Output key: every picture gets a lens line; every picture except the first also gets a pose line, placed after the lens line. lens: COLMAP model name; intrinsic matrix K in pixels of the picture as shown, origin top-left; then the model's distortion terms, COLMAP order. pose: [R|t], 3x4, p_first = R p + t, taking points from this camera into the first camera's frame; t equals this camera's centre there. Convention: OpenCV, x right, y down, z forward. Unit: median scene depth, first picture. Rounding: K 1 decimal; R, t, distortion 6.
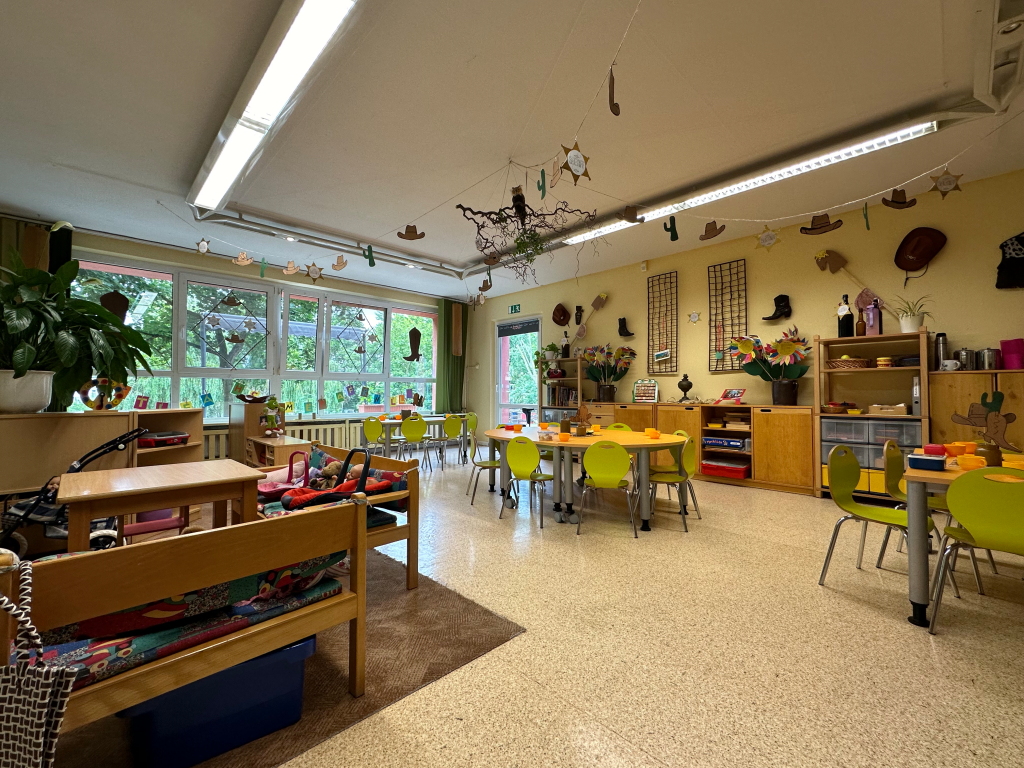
lens RADIAL K [[430.3, 0, 517.3], [0, 430.3, 386.1], [0, 0, 1]] dist [0.000428, -0.000187]
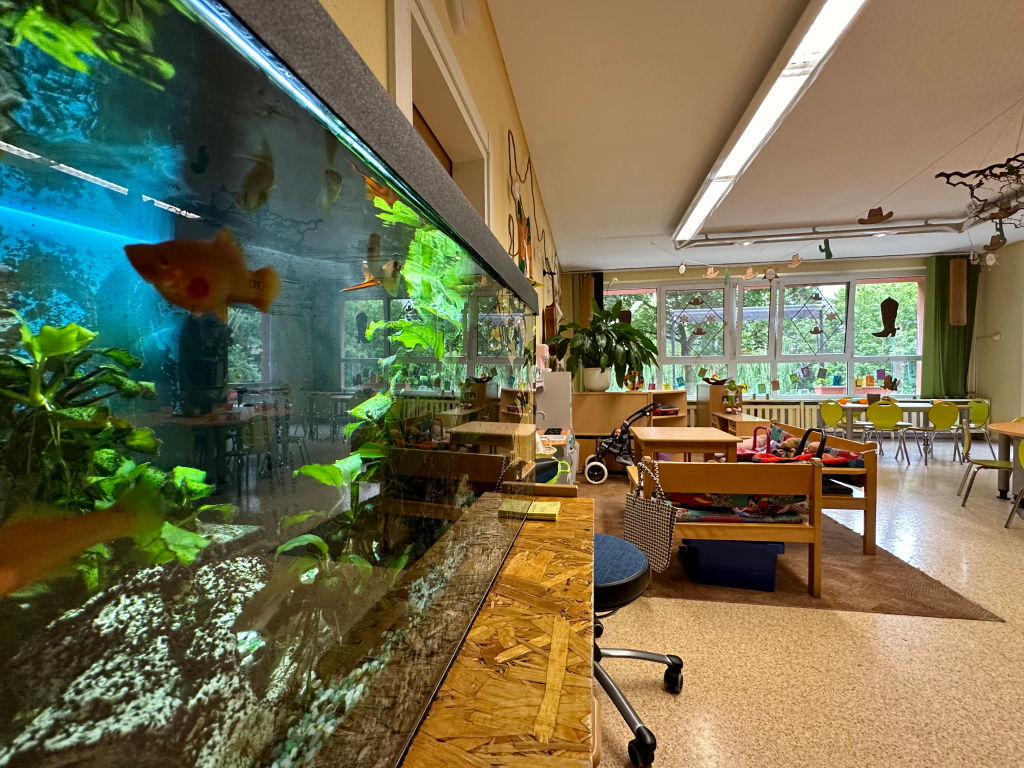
lens RADIAL K [[430.3, 0, 517.3], [0, 430.3, 386.1], [0, 0, 1]] dist [0.000428, -0.000187]
pose [[0.575404, 0.012974, -0.817766, 0.071486], [0.029134, 0.998914, 0.036348, -0.021952], [0.817350, -0.044740, 0.574401, -0.194746]]
